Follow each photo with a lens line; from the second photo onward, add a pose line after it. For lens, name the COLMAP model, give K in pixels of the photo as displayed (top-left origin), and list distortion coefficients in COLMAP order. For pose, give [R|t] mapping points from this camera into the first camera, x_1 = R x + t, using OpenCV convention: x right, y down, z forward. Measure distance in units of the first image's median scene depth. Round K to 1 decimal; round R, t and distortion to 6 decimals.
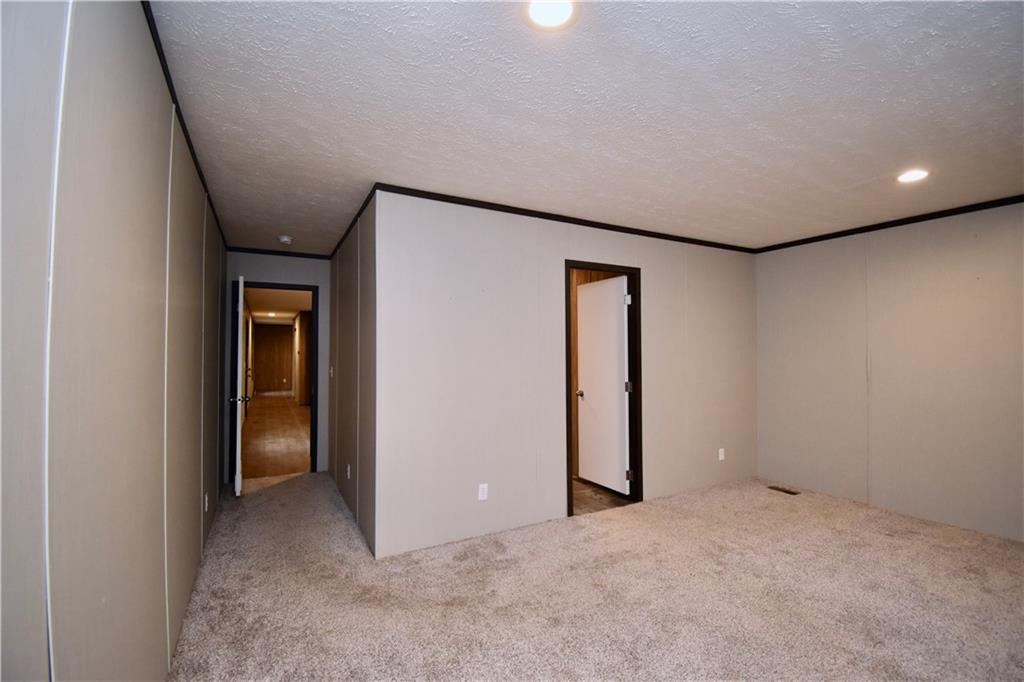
lens RADIAL K [[461.8, 0, 525.4], [0, 461.8, 341.3], [0, 0, 1]] dist [0.009630, -0.017685]
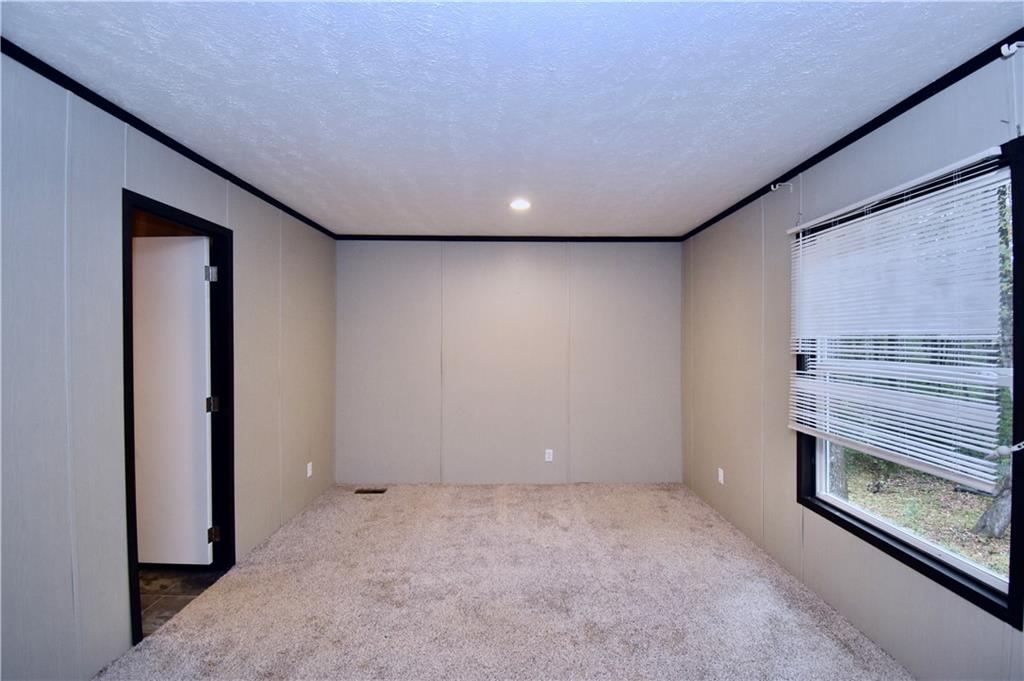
lens RADIAL K [[461.8, 0, 514.7], [0, 461.8, 343.3], [0, 0, 1]] dist [0.009630, -0.017685]
pose [[0.481993, -0.003210, 0.876169, -0.166542], [-0.025727, 0.999510, 0.017815, -0.014722], [-0.875797, -0.031128, 0.481674, 0.318749]]
